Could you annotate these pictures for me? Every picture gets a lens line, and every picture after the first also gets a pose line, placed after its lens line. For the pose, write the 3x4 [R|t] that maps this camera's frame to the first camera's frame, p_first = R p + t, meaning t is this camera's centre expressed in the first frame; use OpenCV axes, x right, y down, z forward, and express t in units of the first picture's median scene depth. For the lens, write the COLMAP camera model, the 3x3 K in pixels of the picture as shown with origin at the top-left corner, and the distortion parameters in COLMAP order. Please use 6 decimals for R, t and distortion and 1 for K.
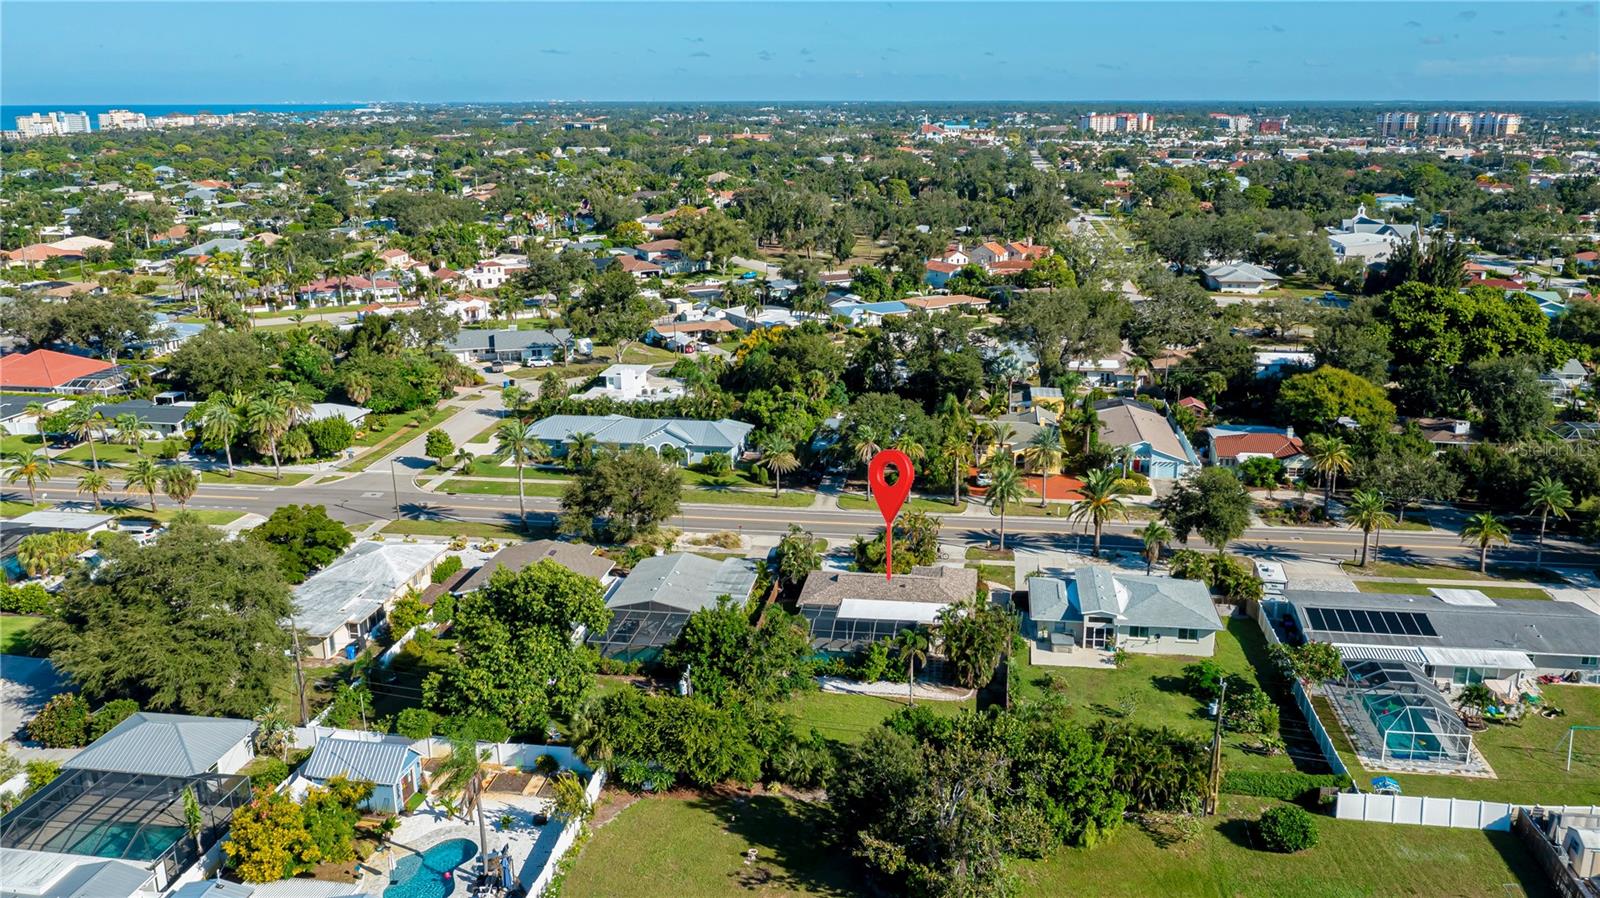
lens RADIAL K [[1255.3, 0, 821.3], [0, 1255.3, 454.5], [0, 0, 1]] dist [-0.018873, 0.001115]
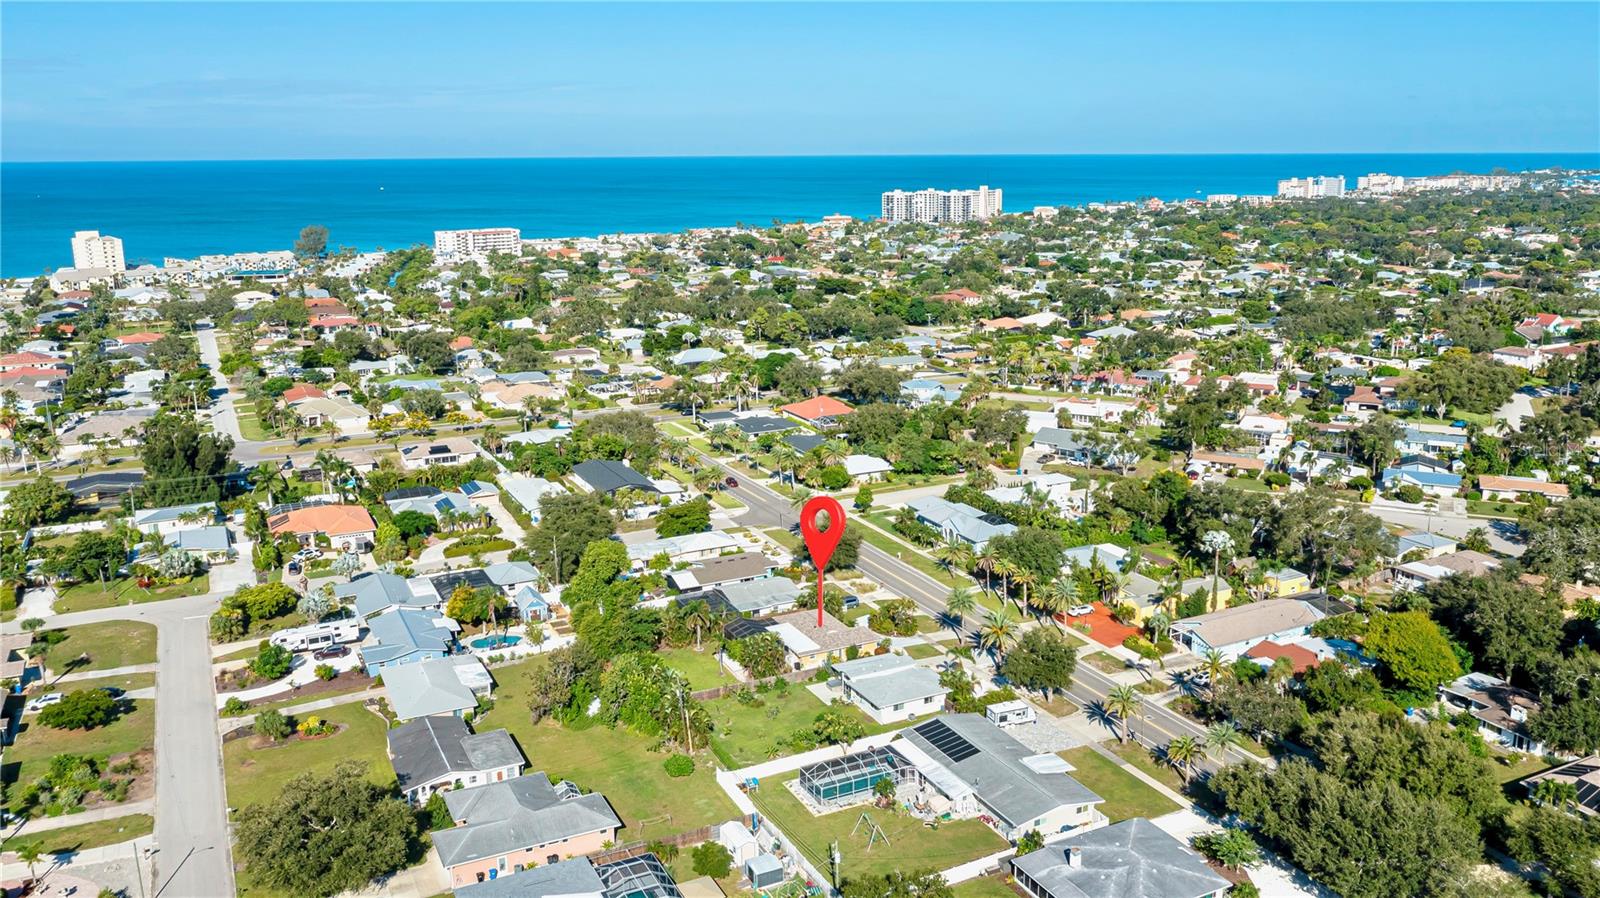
lens RADIAL K [[1251.3, 0, 816.6], [0, 1251.3, 451.4], [0, 0, 1]] dist [-0.011688, 0.002235]
pose [[0.561662, 0.188337, -0.805646, 1.150446], [-0.218195, 0.972993, 0.075342, -0.208720], [0.798077, 0.133471, 0.587587, -0.000233]]
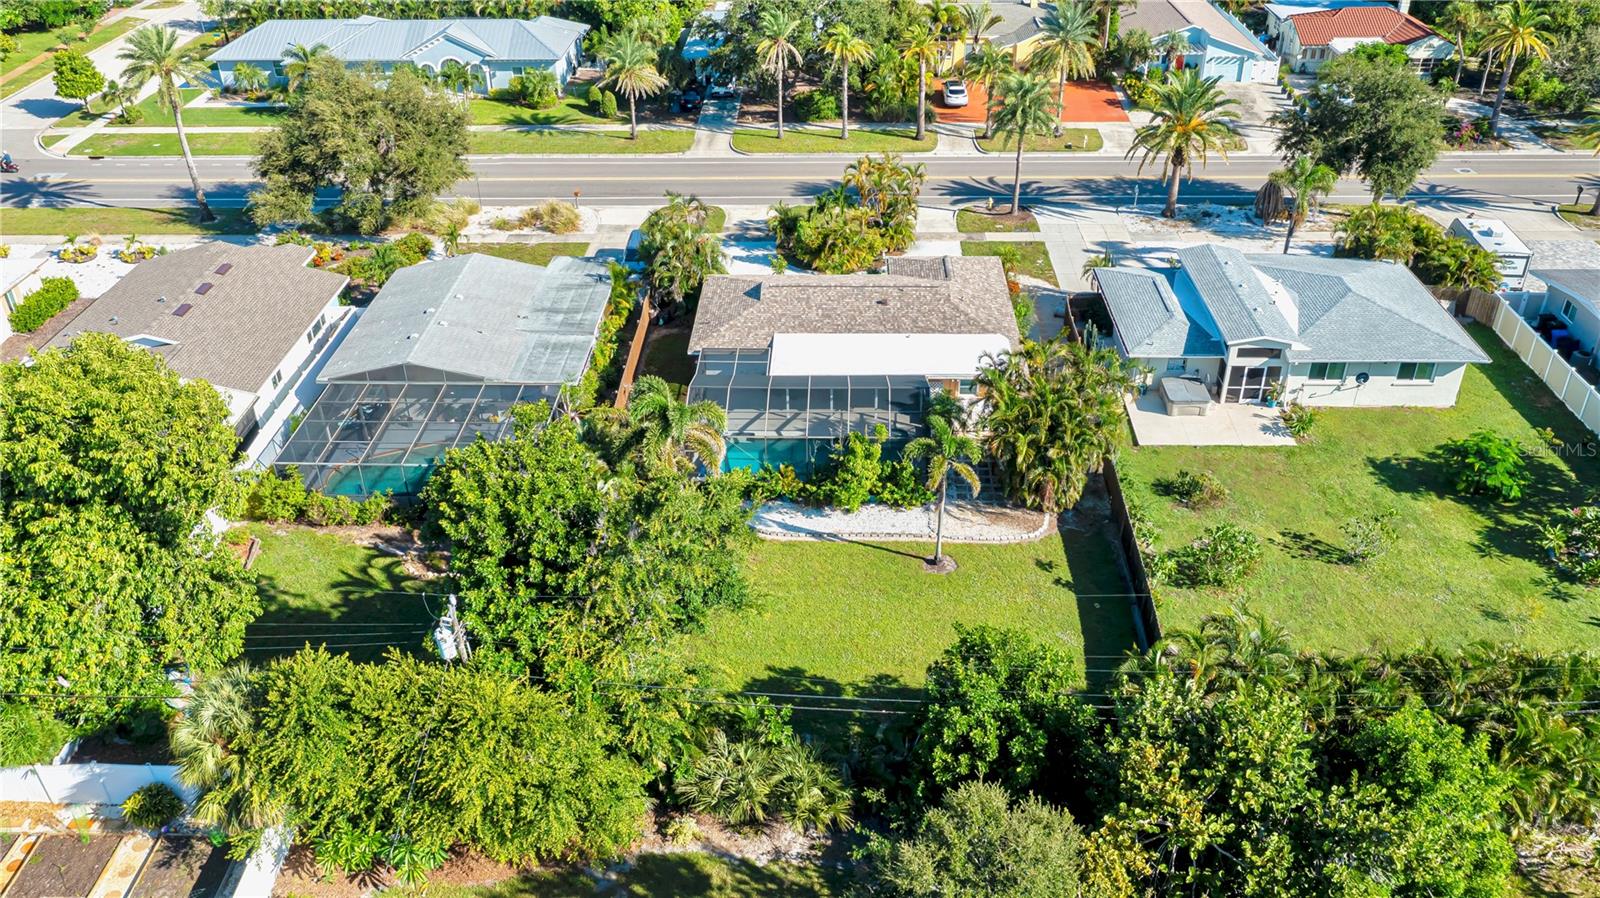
lens RADIAL K [[1276.4, 0, 802.0], [0, 1276.4, 408.3], [0, 0, 1]] dist [-0.013622, 0.001140]
pose [[0.994456, -0.063336, 0.083939, -0.015724], [0.040120, 0.966401, 0.253887, 0.006820], [-0.097199, -0.249112, 0.963585, 0.392878]]
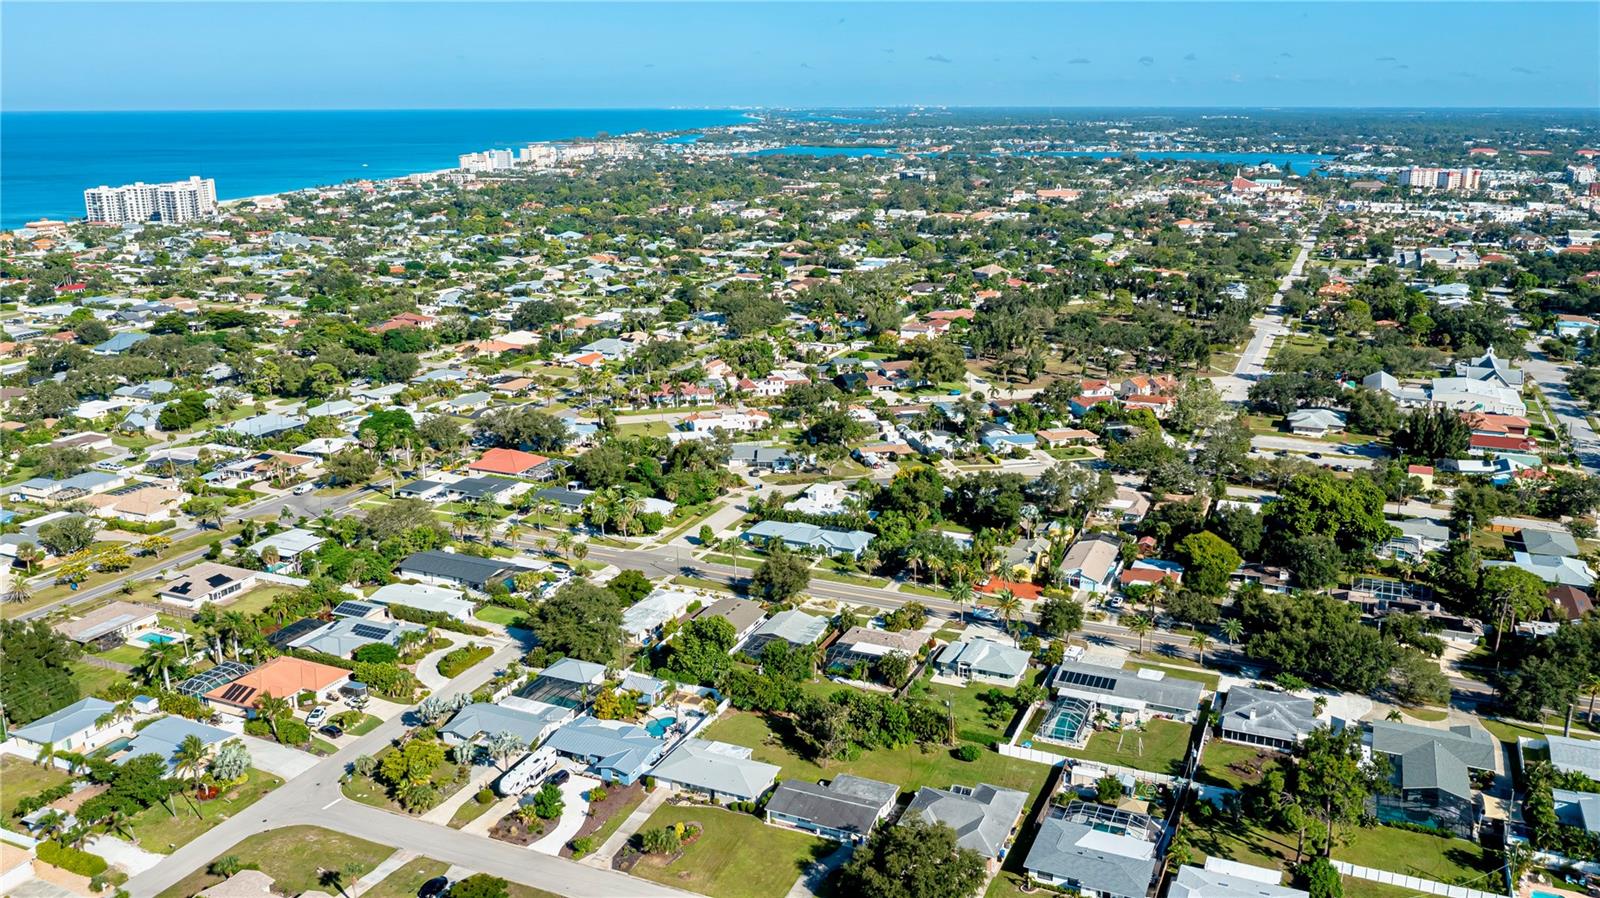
lens RADIAL K [[1255.3, 0, 821.3], [0, 1255.3, 454.5], [0, 0, 1]] dist [-0.018873, 0.001115]
pose [[0.961729, 0.071106, -0.264614, 0.430130], [-0.071247, 0.997417, 0.009078, -0.189425], [0.264576, 0.010122, 0.964312, -0.946950]]
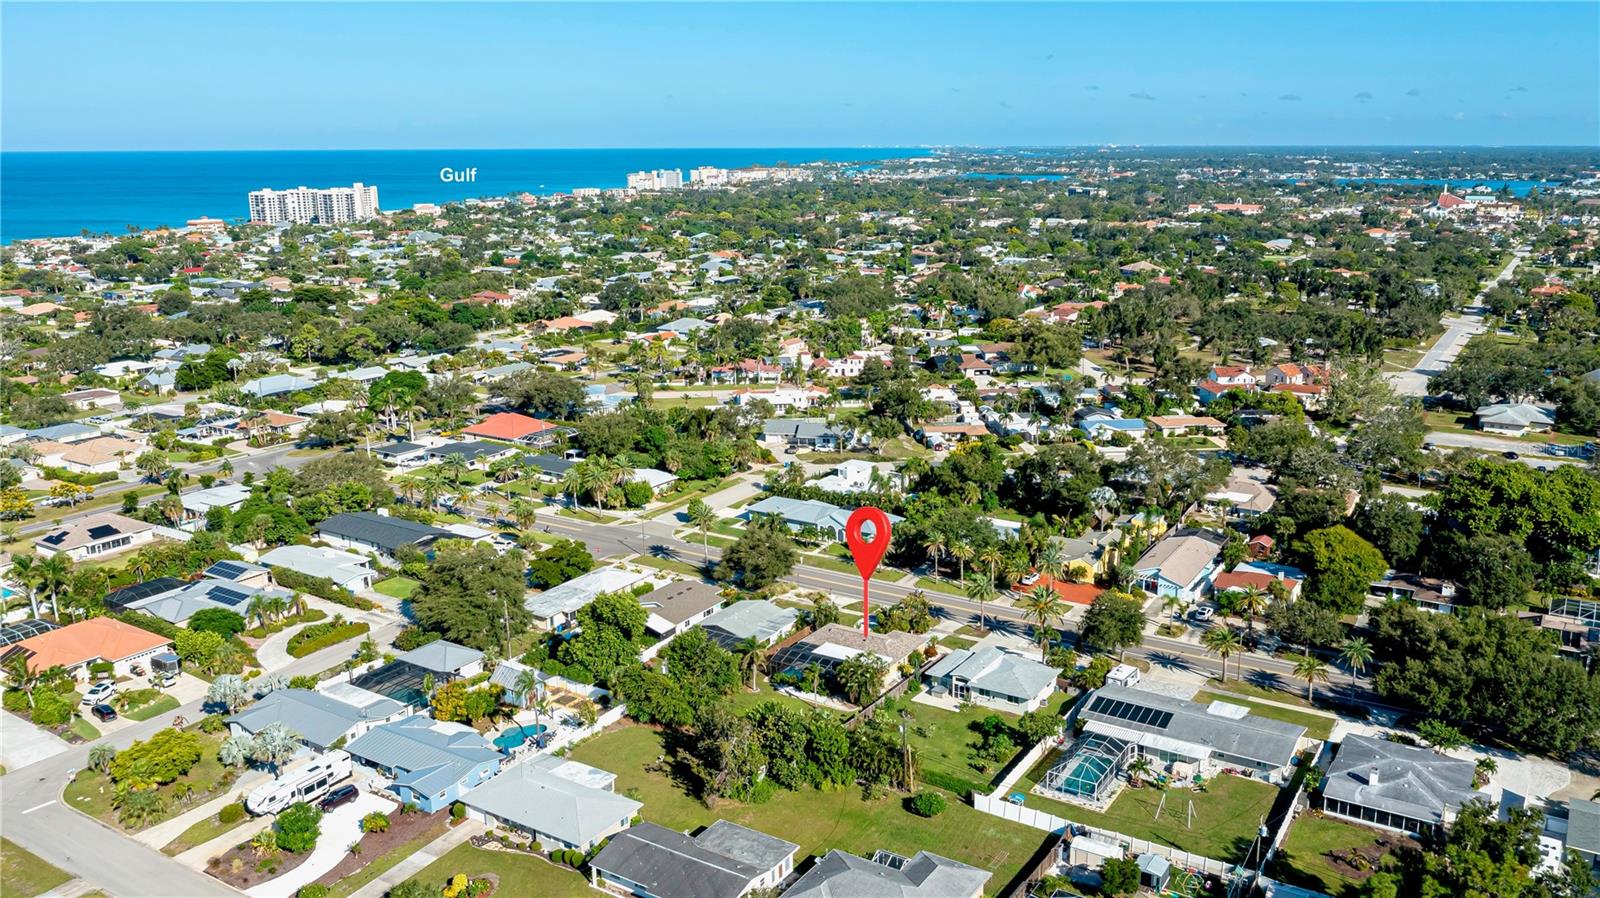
lens RADIAL K [[1255.3, 0, 821.3], [0, 1255.3, 454.5], [0, 0, 1]] dist [-0.018873, 0.001115]
pose [[0.910655, 0.096027, -0.401854, 0.534360], [-0.108680, 0.994038, -0.008749, -0.092209], [0.398618, 0.051641, 0.915662, -0.410129]]
